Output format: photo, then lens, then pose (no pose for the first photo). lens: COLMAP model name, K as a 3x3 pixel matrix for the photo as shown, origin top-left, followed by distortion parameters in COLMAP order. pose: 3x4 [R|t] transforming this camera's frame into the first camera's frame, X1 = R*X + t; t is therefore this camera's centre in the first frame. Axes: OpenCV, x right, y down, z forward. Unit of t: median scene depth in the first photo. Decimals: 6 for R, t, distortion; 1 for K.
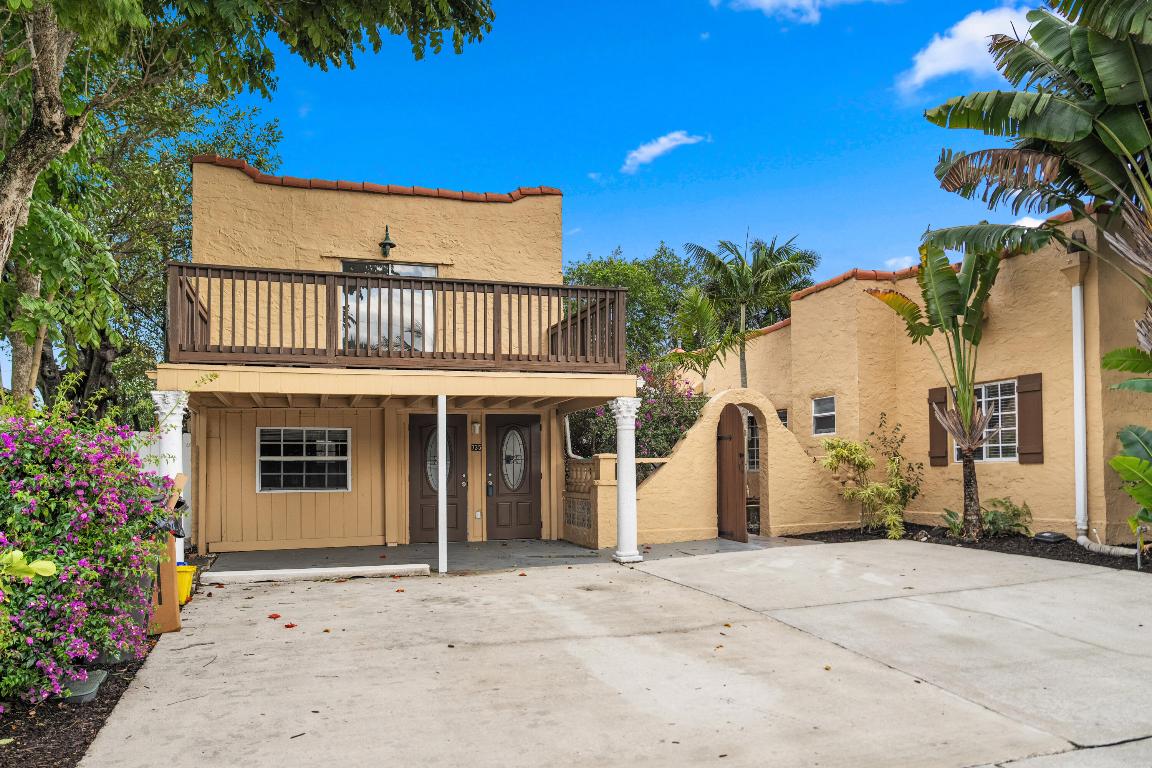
lens RADIAL K [[796.3, 0, 576.0], [0, 796.3, 384.0], [0, 0, 1]] dist [0.051545, 0.000192]
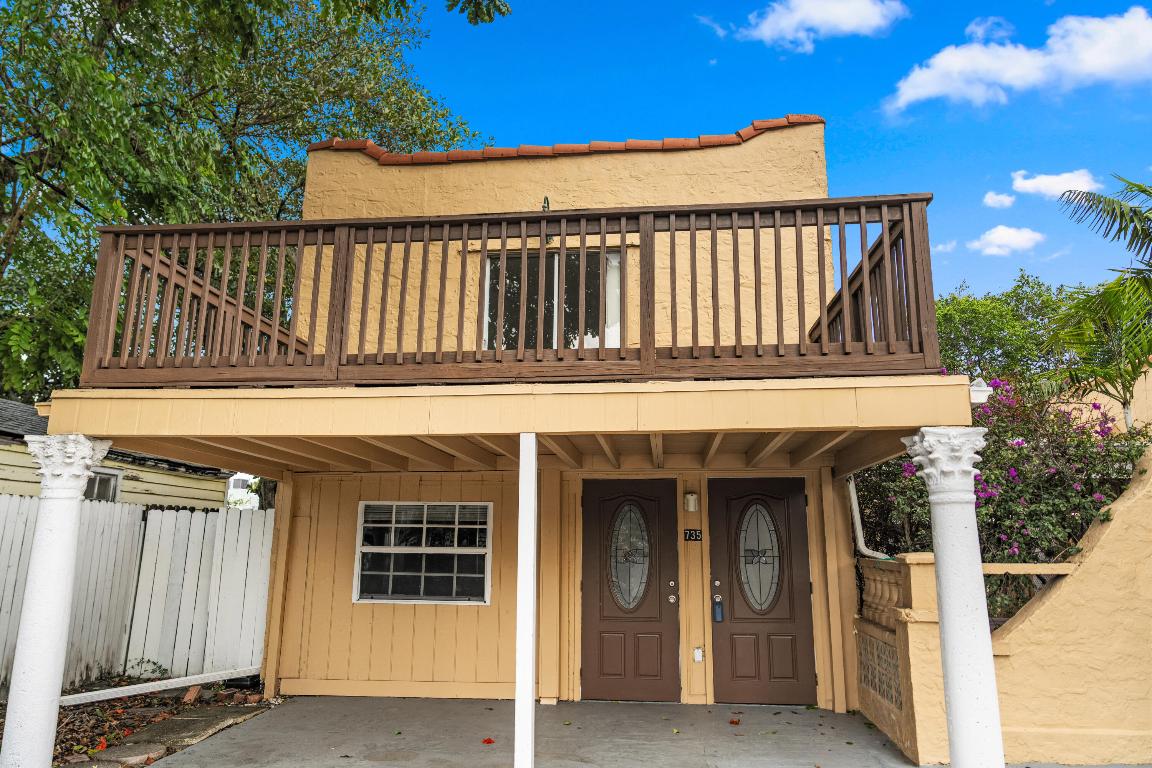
lens RADIAL K [[804.7, 0, 575.0], [0, 804.7, 348.3], [0, 0, 1]] dist [0.001309, 0.002929]
pose [[0.915109, -0.080799, -0.395029, 0.044780], [0.026953, 0.989783, -0.140011, 0.024648], [0.402305, 0.117478, 0.907937, 0.422896]]
